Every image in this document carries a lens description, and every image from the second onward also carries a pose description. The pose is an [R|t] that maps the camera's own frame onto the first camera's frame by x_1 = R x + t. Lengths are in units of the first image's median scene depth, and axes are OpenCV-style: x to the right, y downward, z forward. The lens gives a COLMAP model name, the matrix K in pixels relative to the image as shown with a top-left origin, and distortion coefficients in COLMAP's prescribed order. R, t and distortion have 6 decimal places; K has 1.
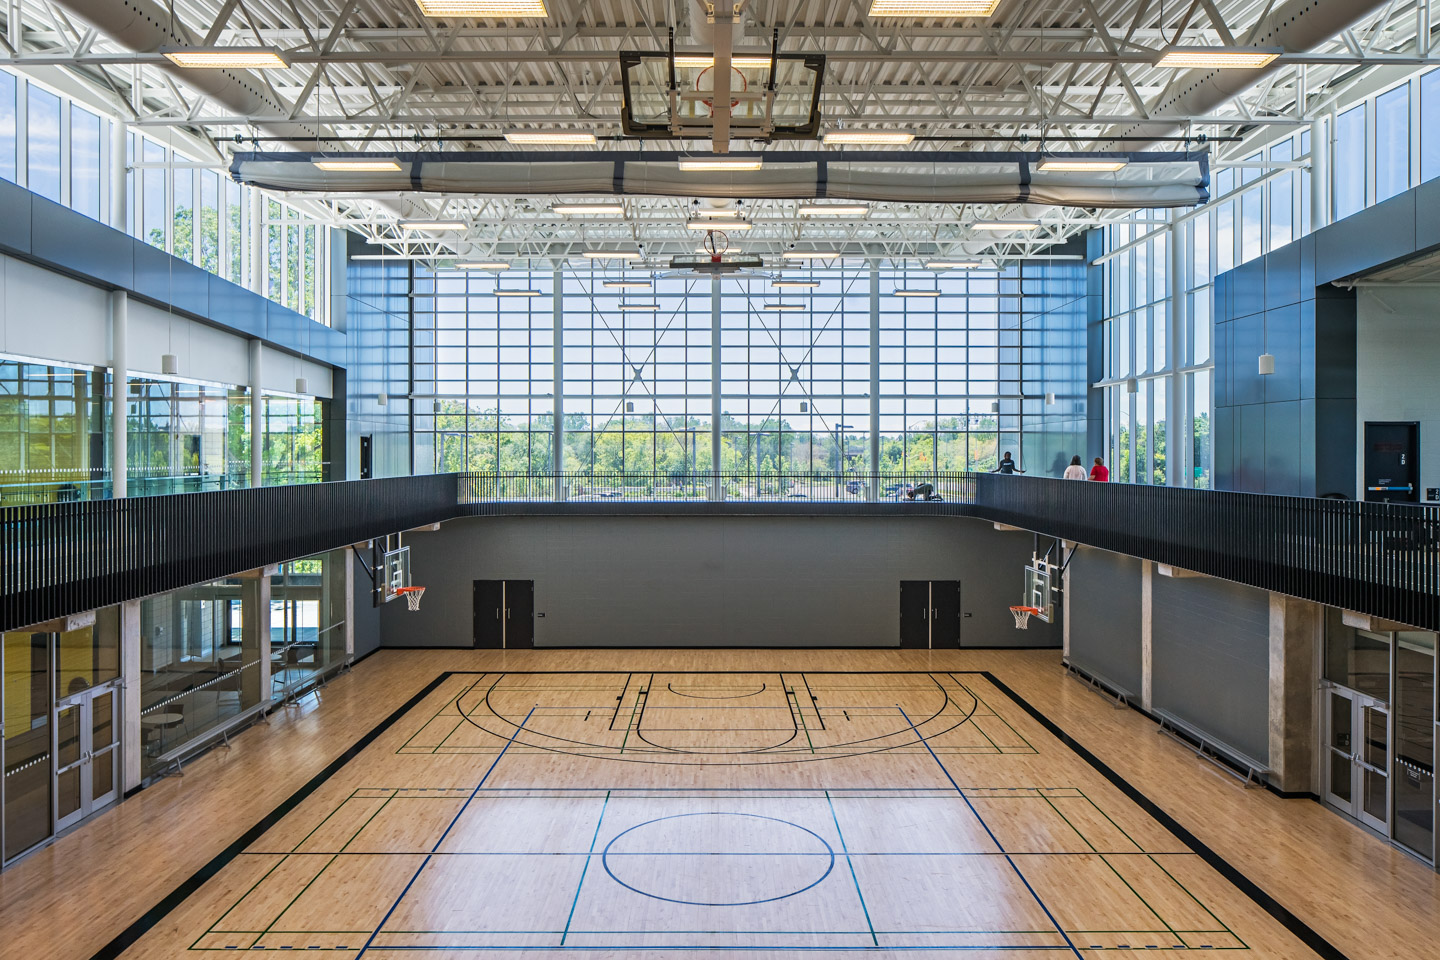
lens RADIAL K [[1047.8, 0, 698.8], [0, 1047.8, 460.1], [0, 0, 1]] dist [-0.009547, 0.005459]
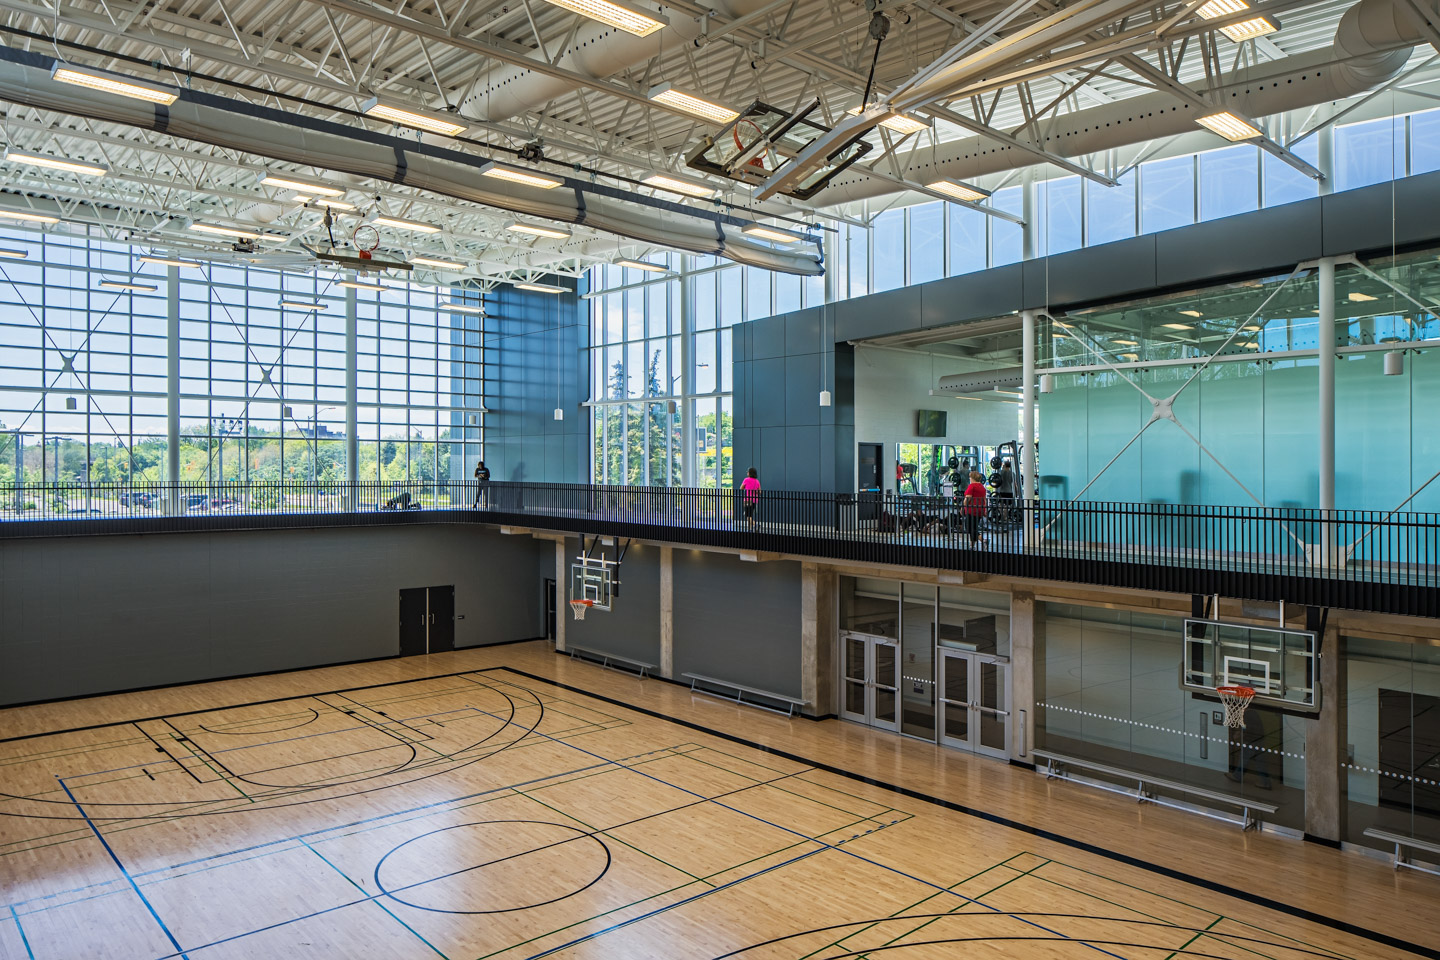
lens RADIAL K [[1047.8, 0, 698.8], [0, 1047.8, 460.1], [0, 0, 1]] dist [-0.009547, 0.005459]
pose [[0.727734, 0.008652, 0.685805, -0.407655], [-0.001869, 0.999942, -0.010632, 0.002286], [-0.685857, 0.006456, 0.727708, 0.105842]]
